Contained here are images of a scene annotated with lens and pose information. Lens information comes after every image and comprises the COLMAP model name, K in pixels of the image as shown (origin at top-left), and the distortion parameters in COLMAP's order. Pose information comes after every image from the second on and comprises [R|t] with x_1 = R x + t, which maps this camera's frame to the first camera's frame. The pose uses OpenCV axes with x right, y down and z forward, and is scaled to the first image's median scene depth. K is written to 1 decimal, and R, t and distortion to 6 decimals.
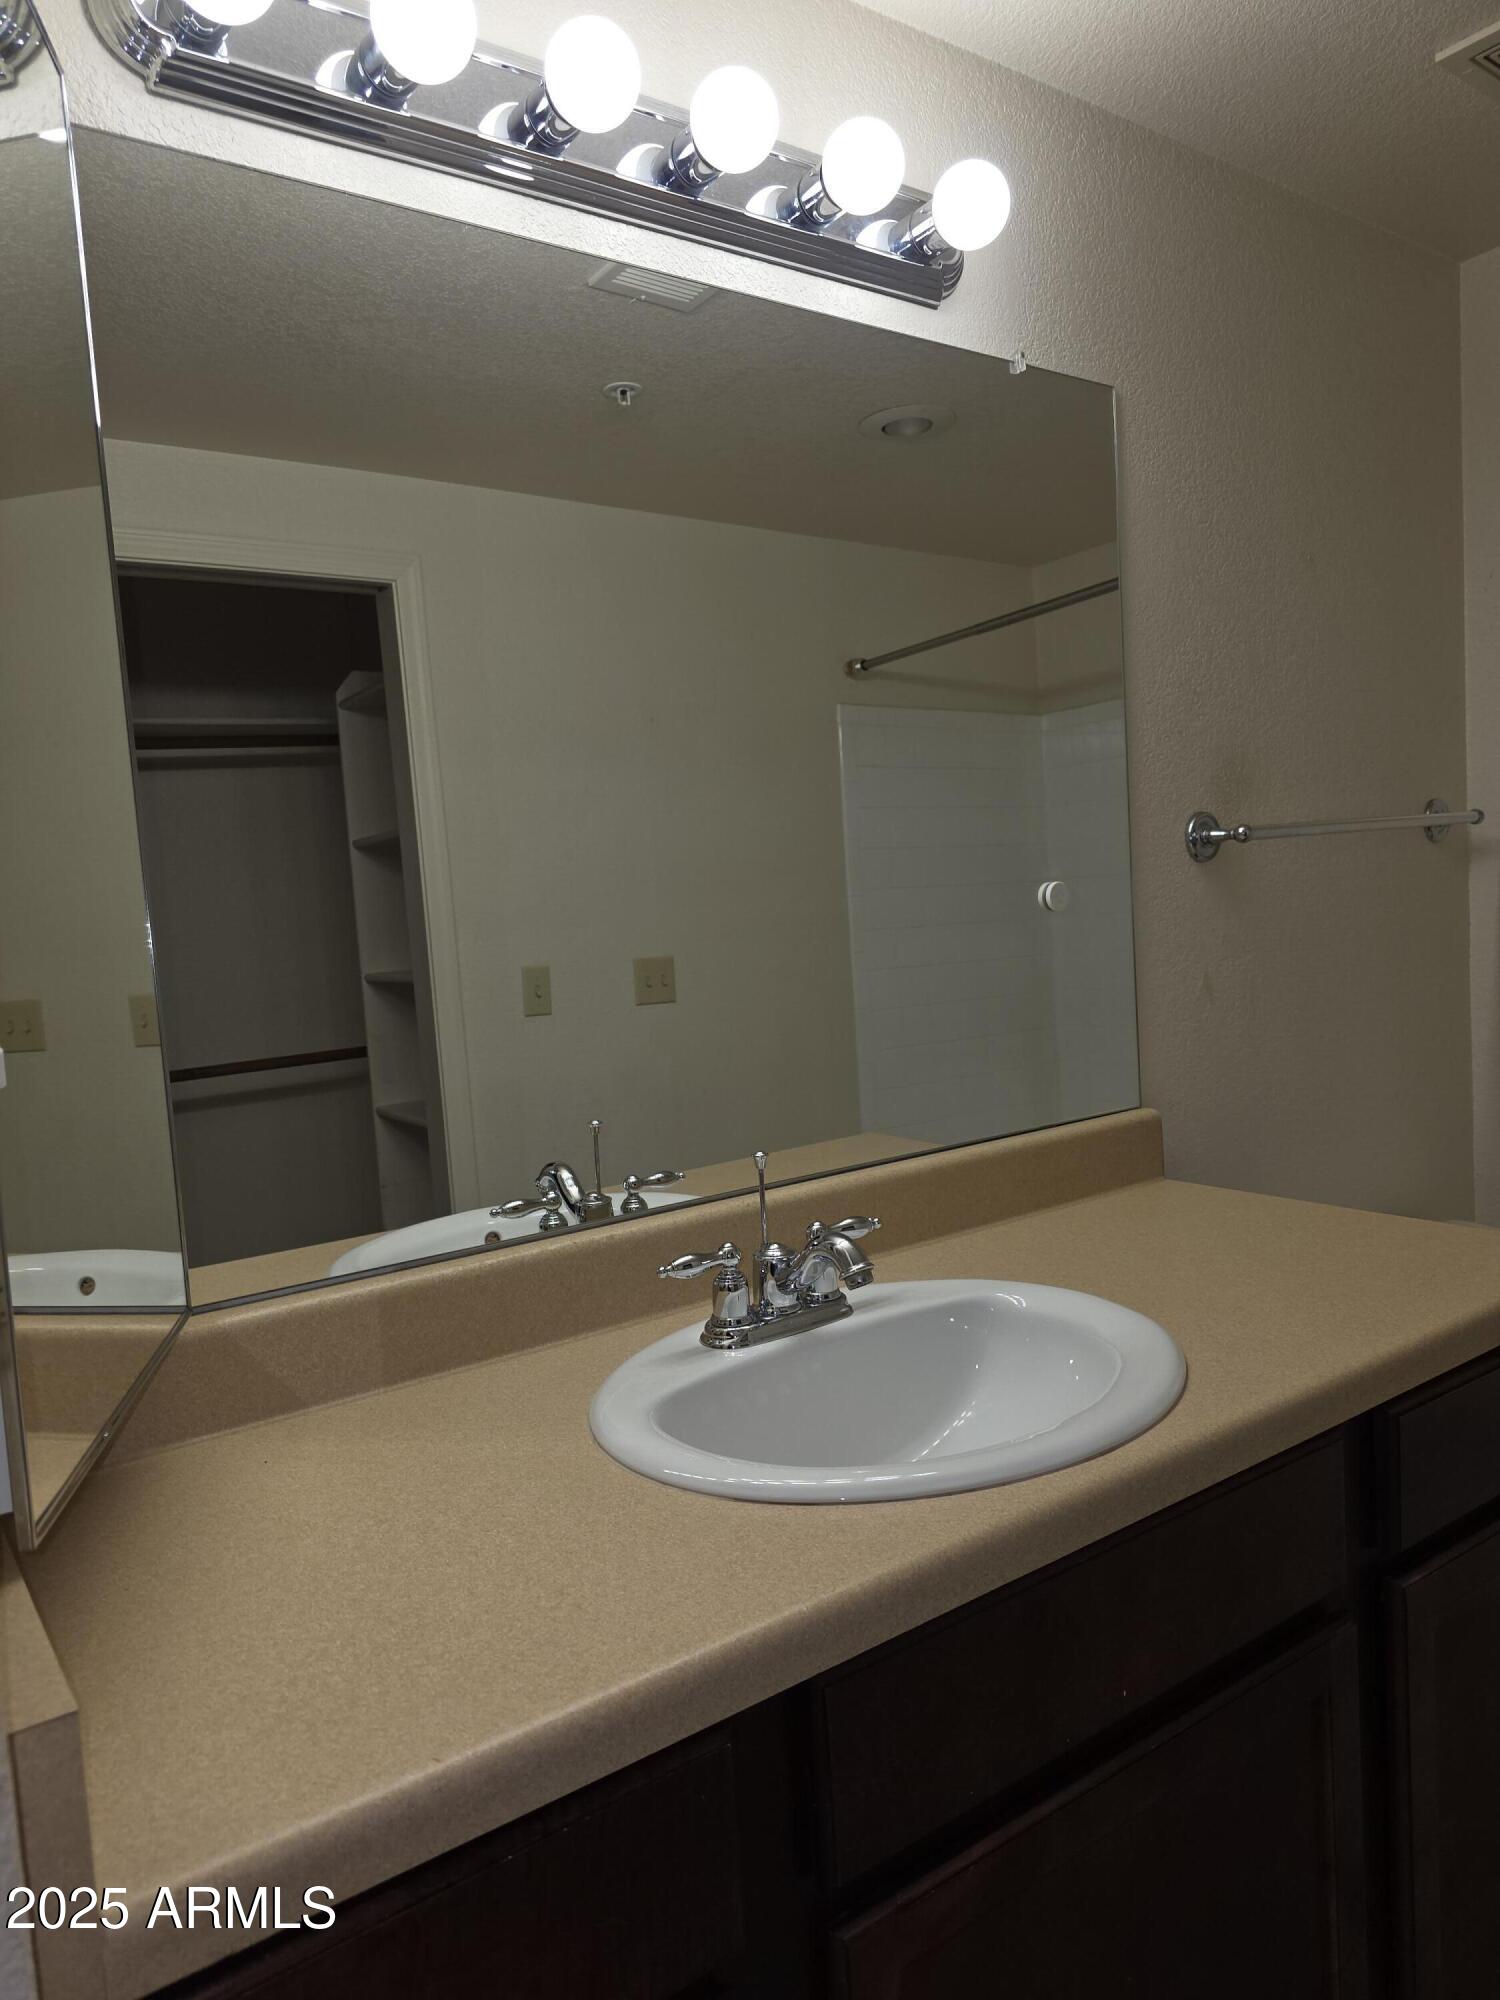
lens RADIAL K [[1352.2, 0, 743.3], [0, 1352.2, 1018.7], [0, 0, 1]] dist [0.047728, -0.030163]
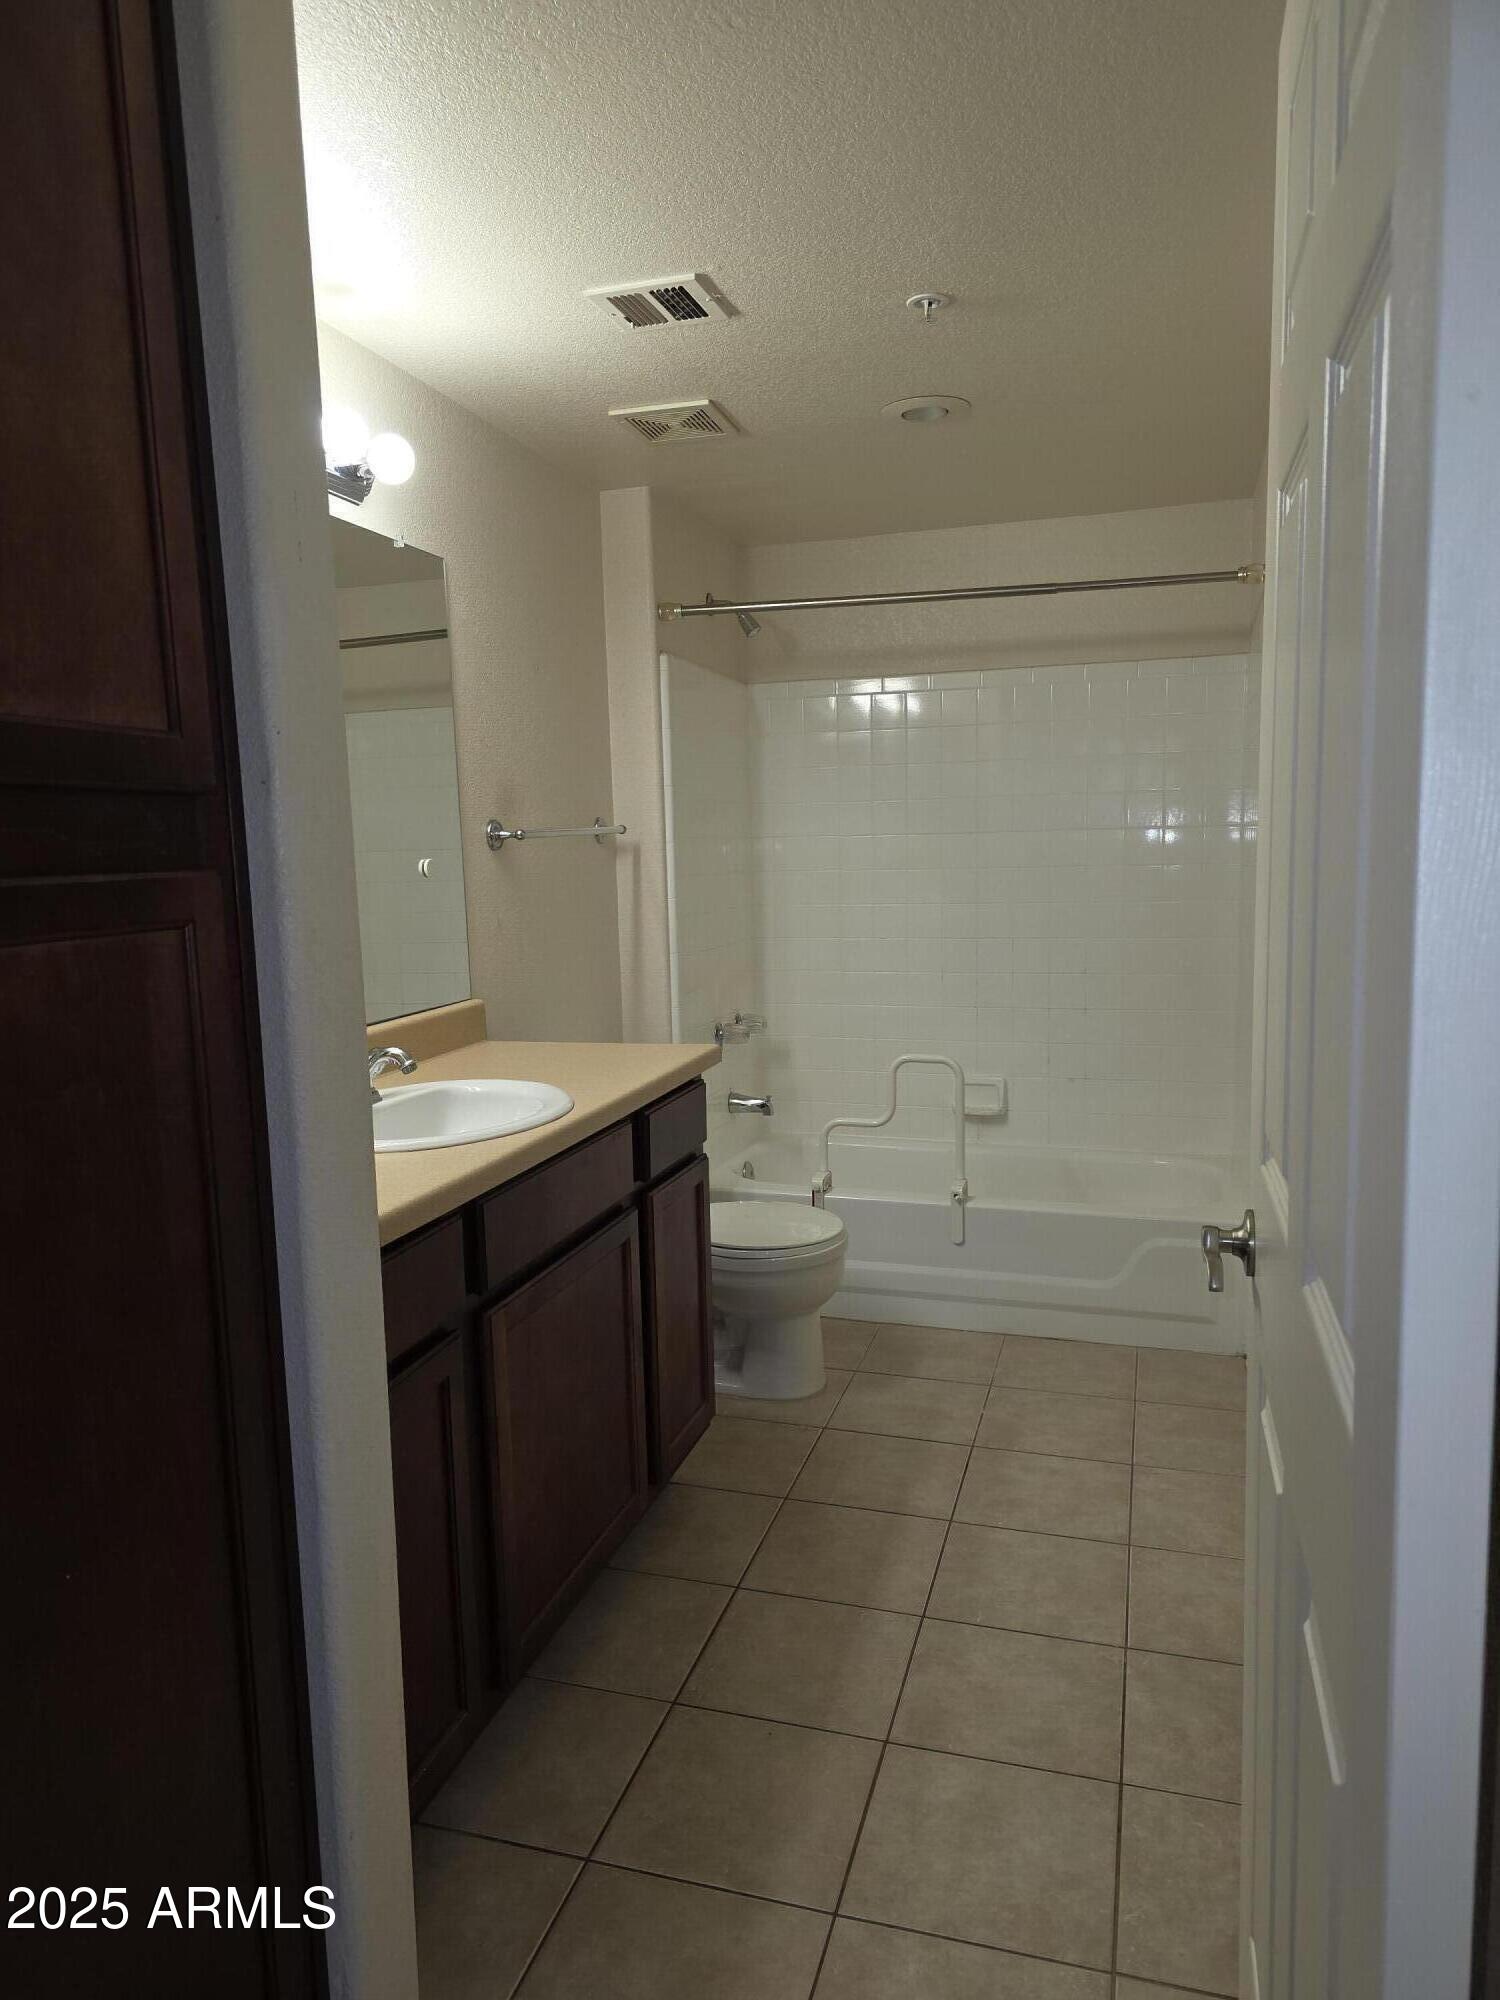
lens RADIAL K [[1352.2, 0, 754.0], [0, 1352.2, 1000.6], [0, 0, 1]] dist [0.047728, -0.030163]
pose [[0.785074, -0.031407, 0.618606, -0.456347], [0.031281, 0.999450, 0.011044, 0.060690], [-0.618612, 0.010680, 0.785624, -0.501030]]
